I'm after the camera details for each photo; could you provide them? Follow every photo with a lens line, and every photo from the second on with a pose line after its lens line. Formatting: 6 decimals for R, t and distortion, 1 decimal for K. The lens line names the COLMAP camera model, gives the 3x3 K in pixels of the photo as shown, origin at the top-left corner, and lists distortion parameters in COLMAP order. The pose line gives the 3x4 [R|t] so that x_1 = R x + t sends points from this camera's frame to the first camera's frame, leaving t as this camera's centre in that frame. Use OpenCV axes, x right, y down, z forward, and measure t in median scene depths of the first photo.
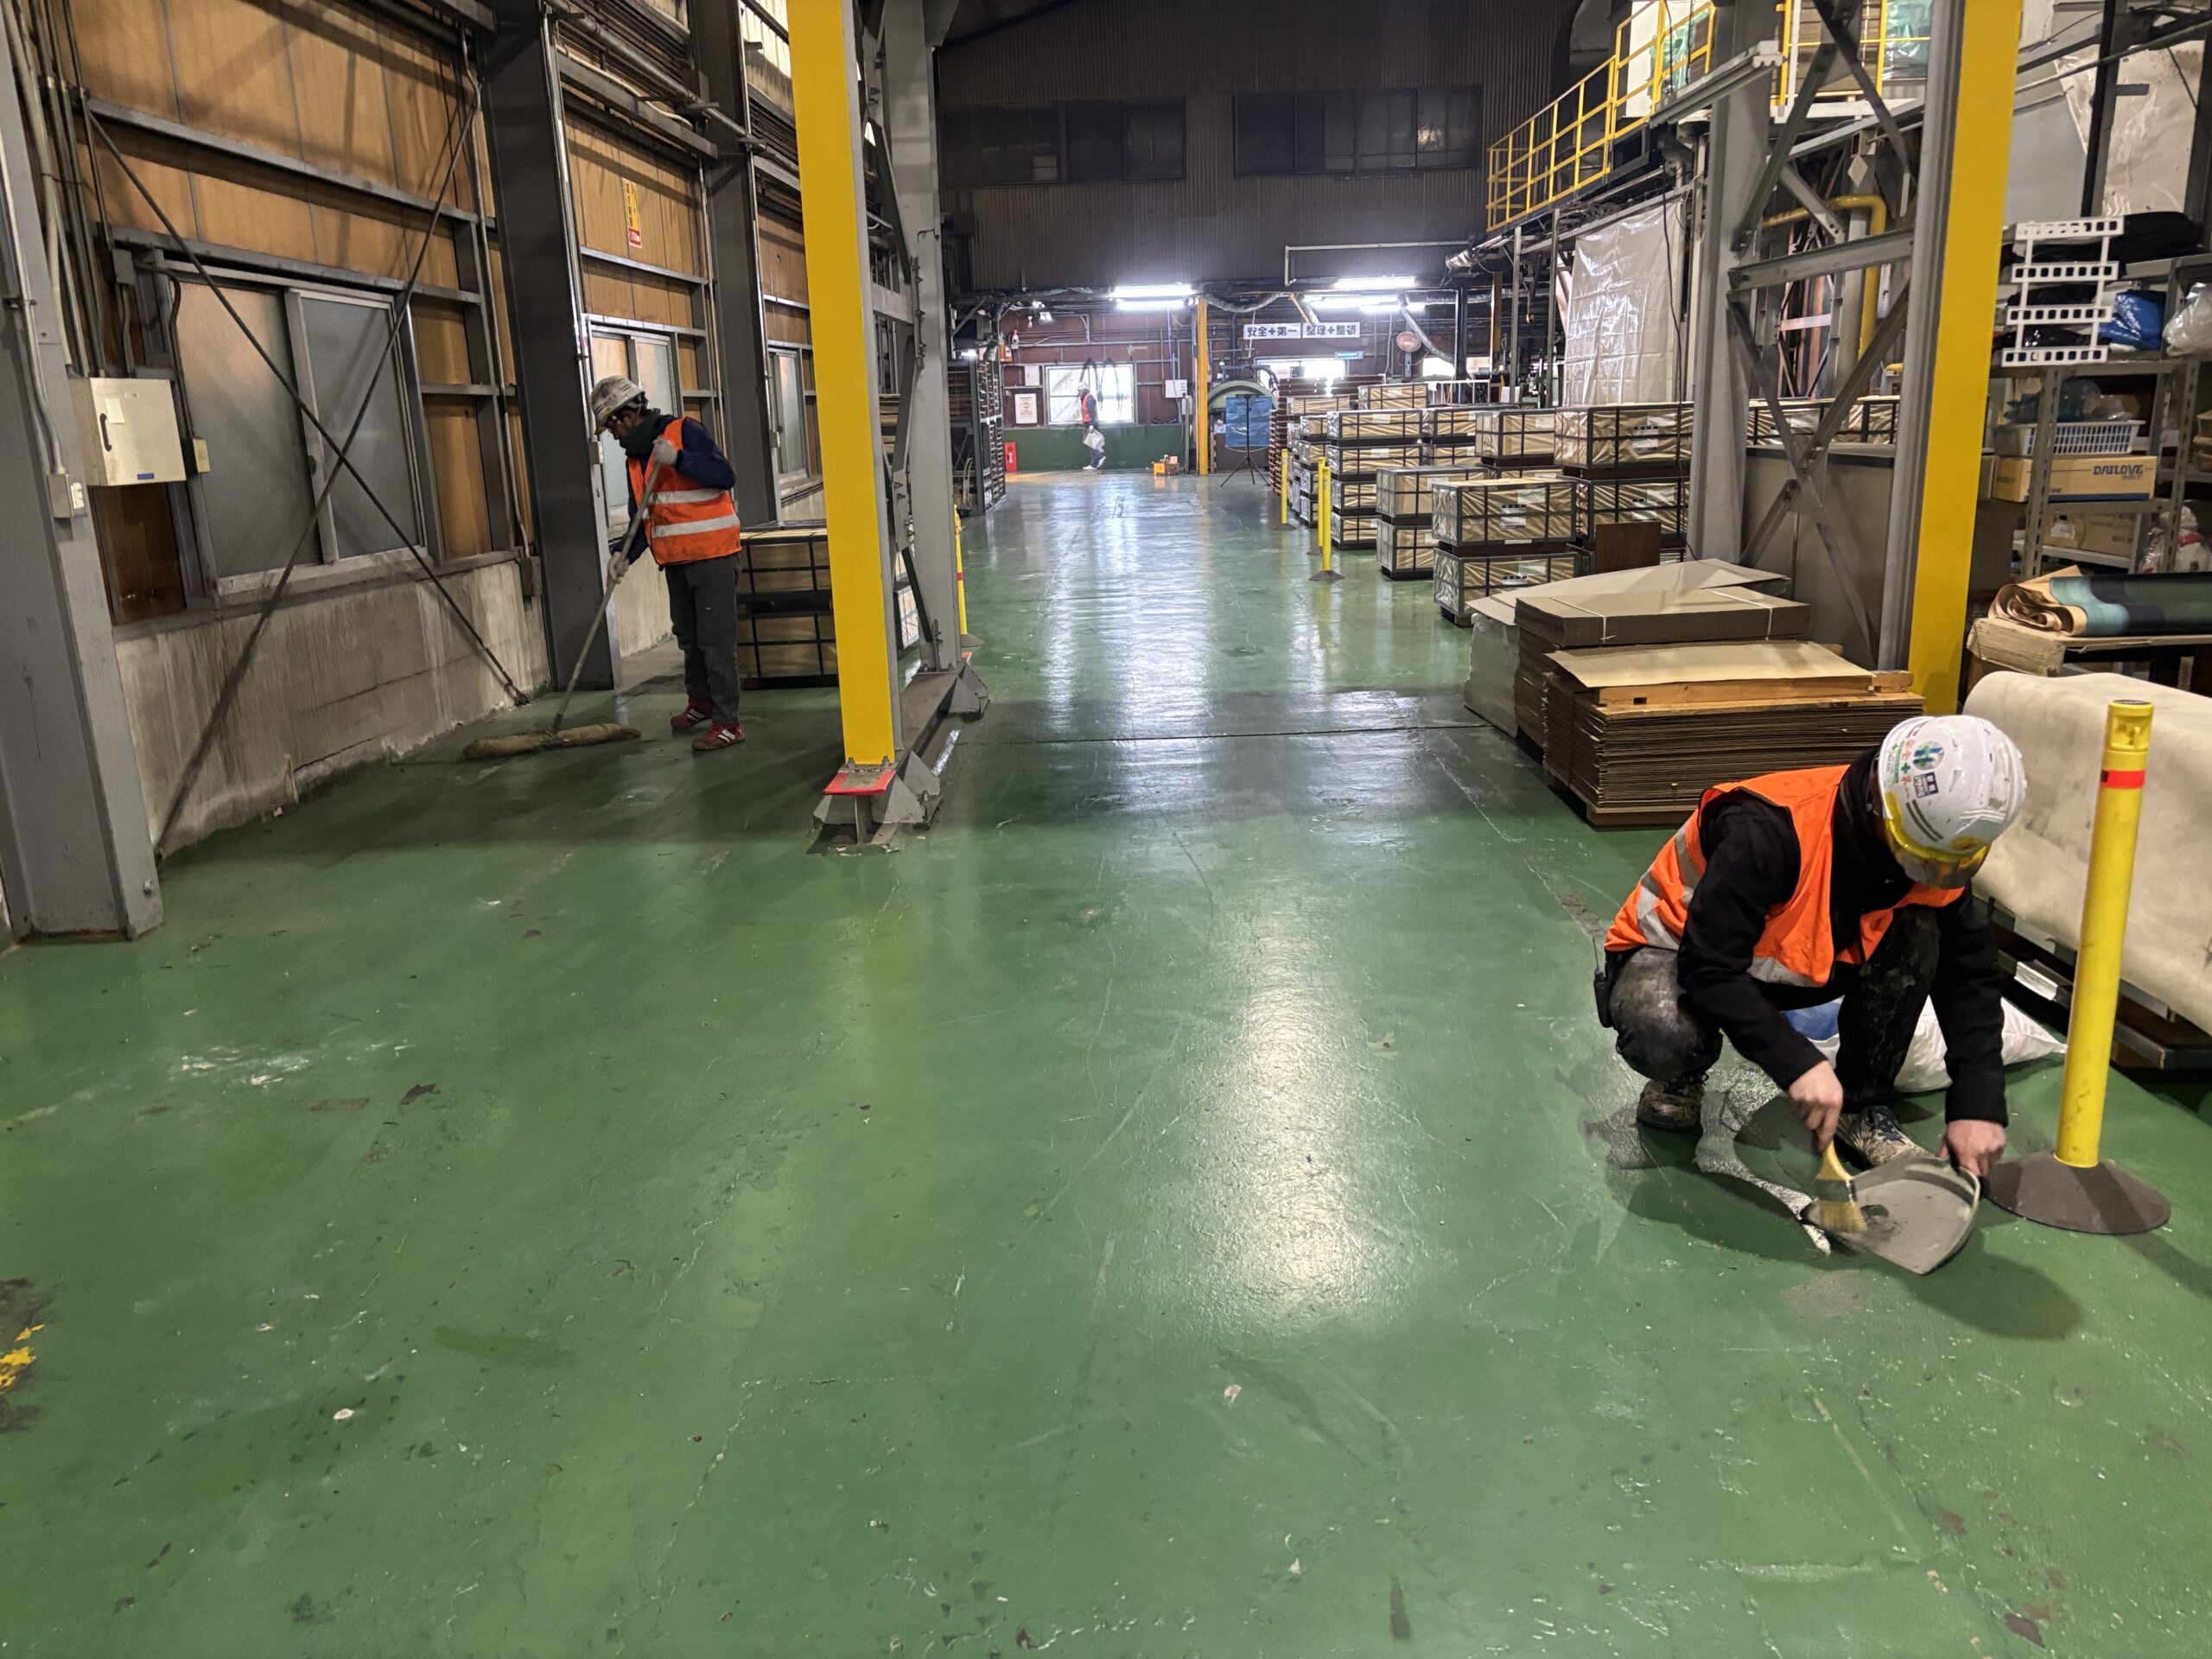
lens RADIAL K [[1574.7, 0, 1106.0], [0, 1574.7, 829.5], [0, 0, 1]] dist [0.025320, -0.005643]
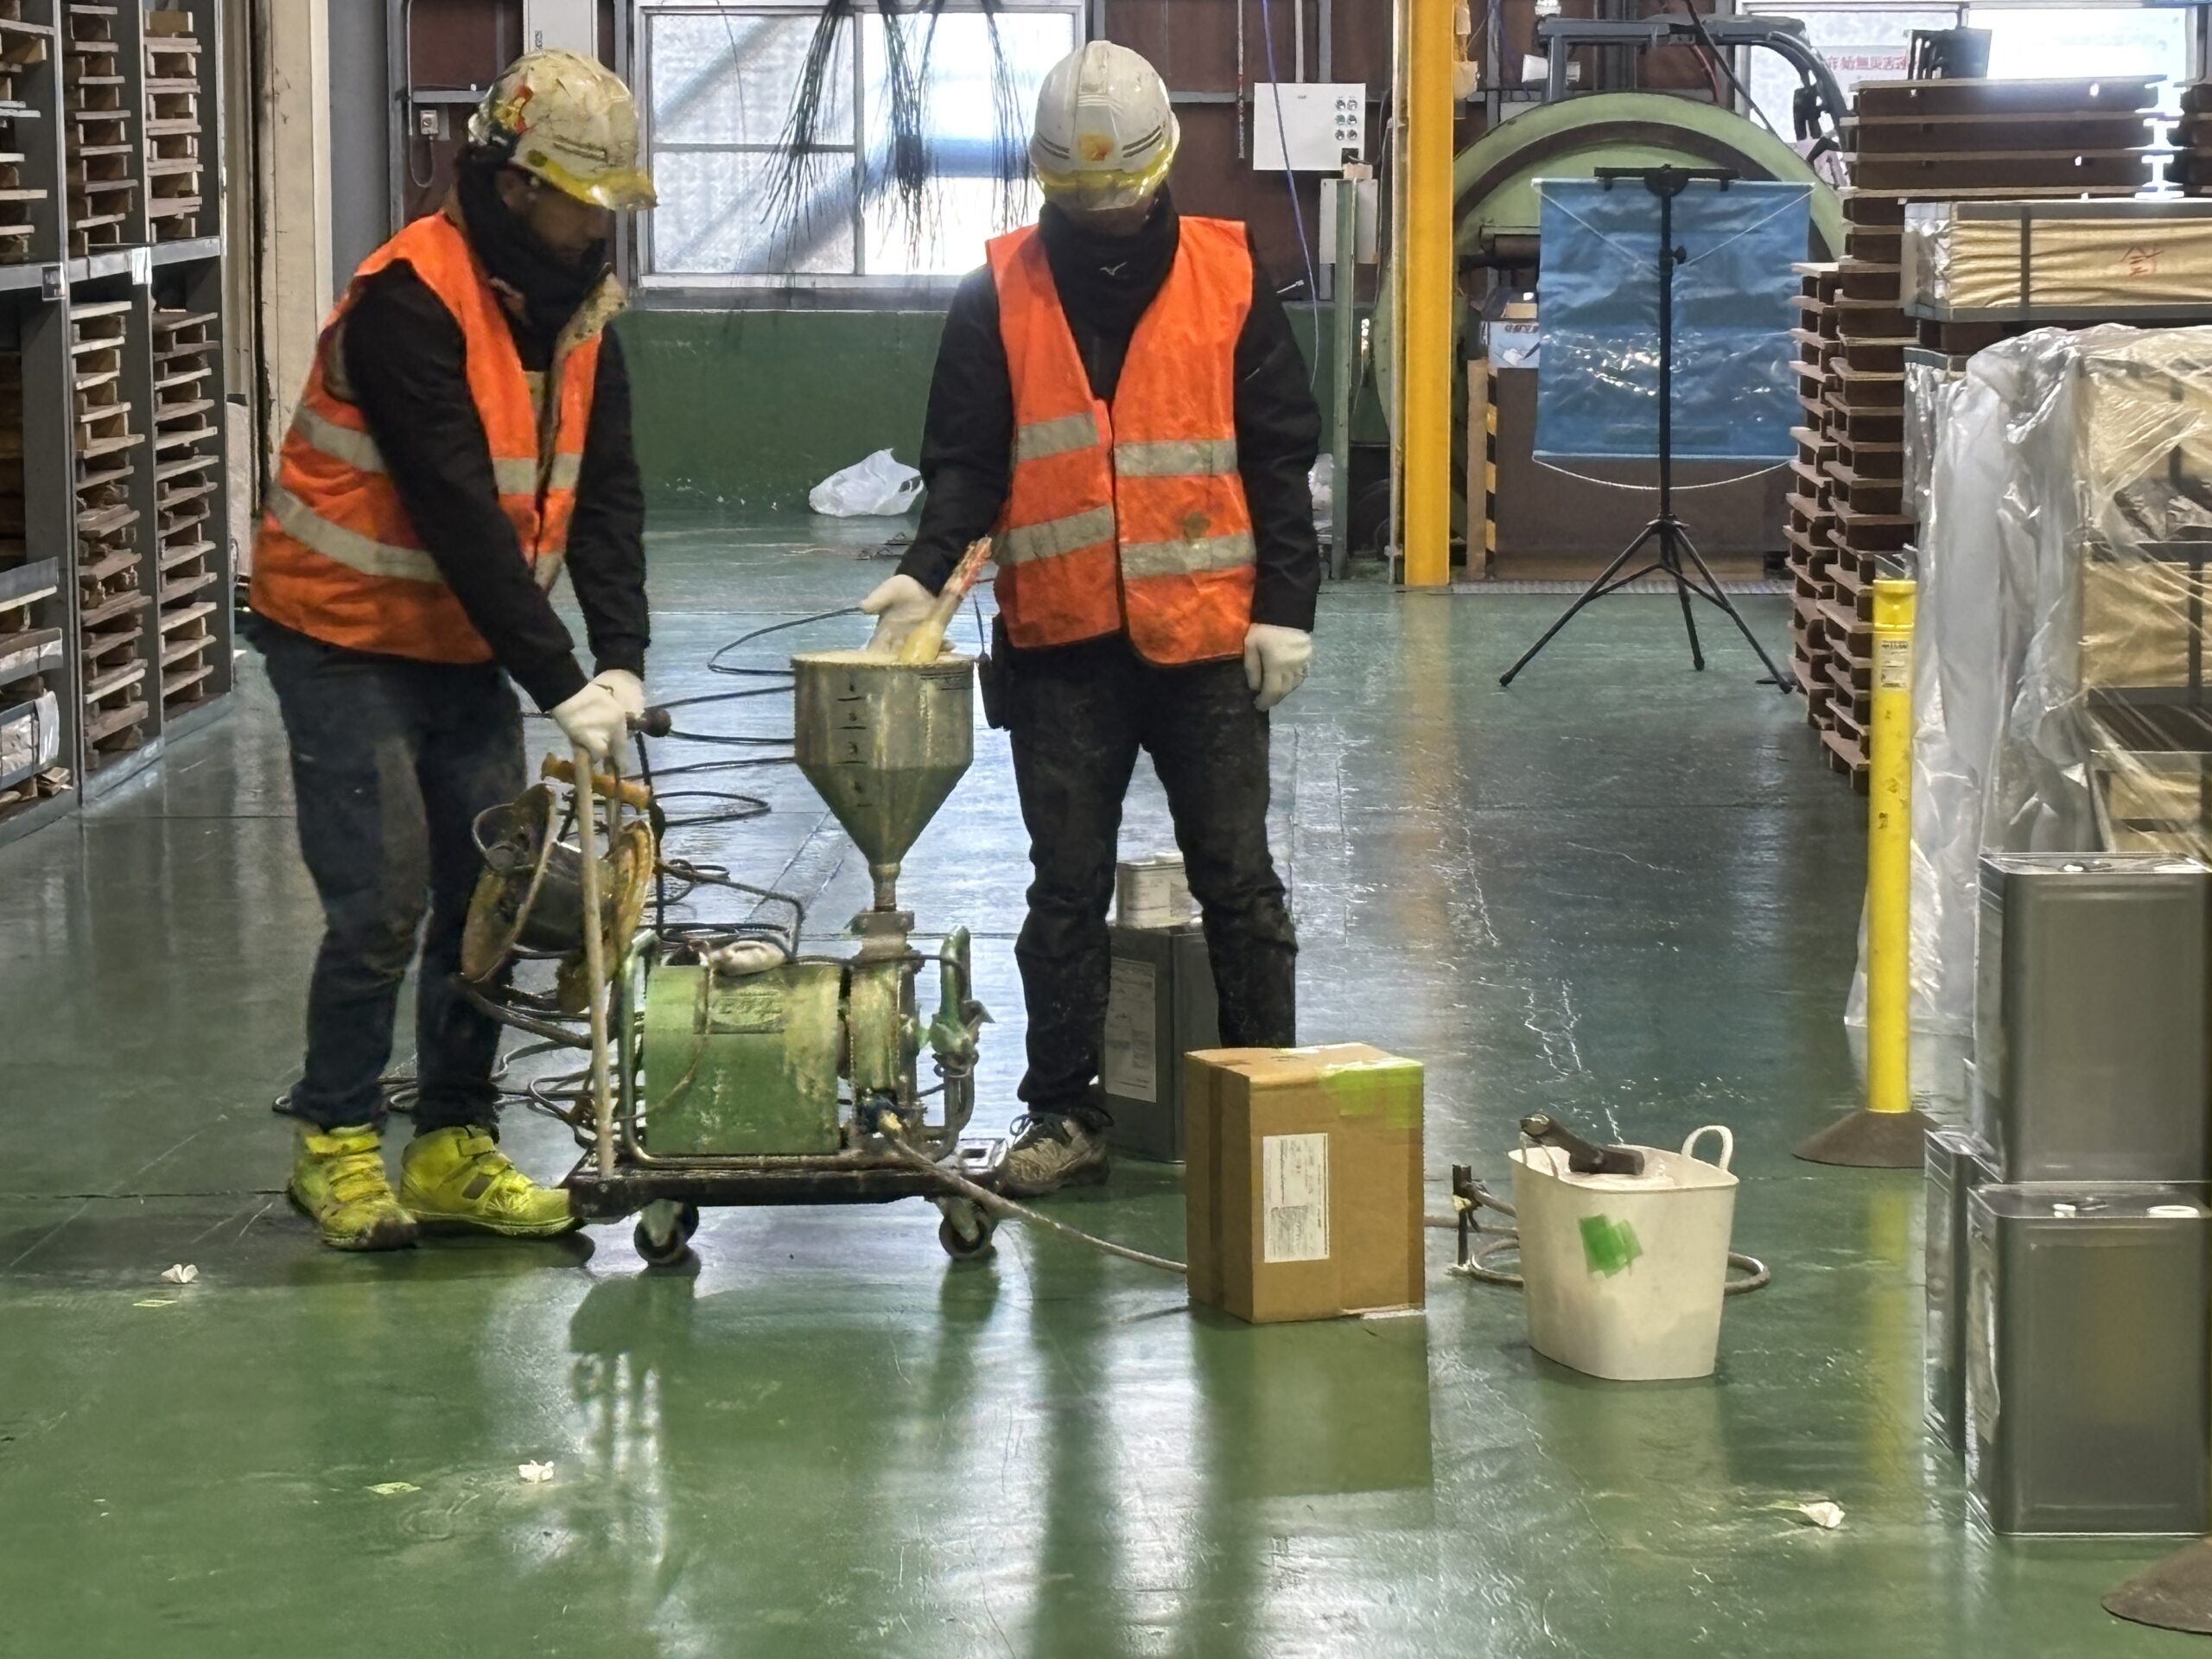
lens RADIAL K [[6815.1, 0, 1106.0], [0, 6815.1, 829.5], [0, 0, 1]] dist [0.208429, 1.580986]
pose [[0.999644, 0.026581, 0.002190, 0.024476], [-0.025835, 0.985445, -0.168022, -0.065582], [-0.006624, 0.167906, 0.985781, 0.233464]]
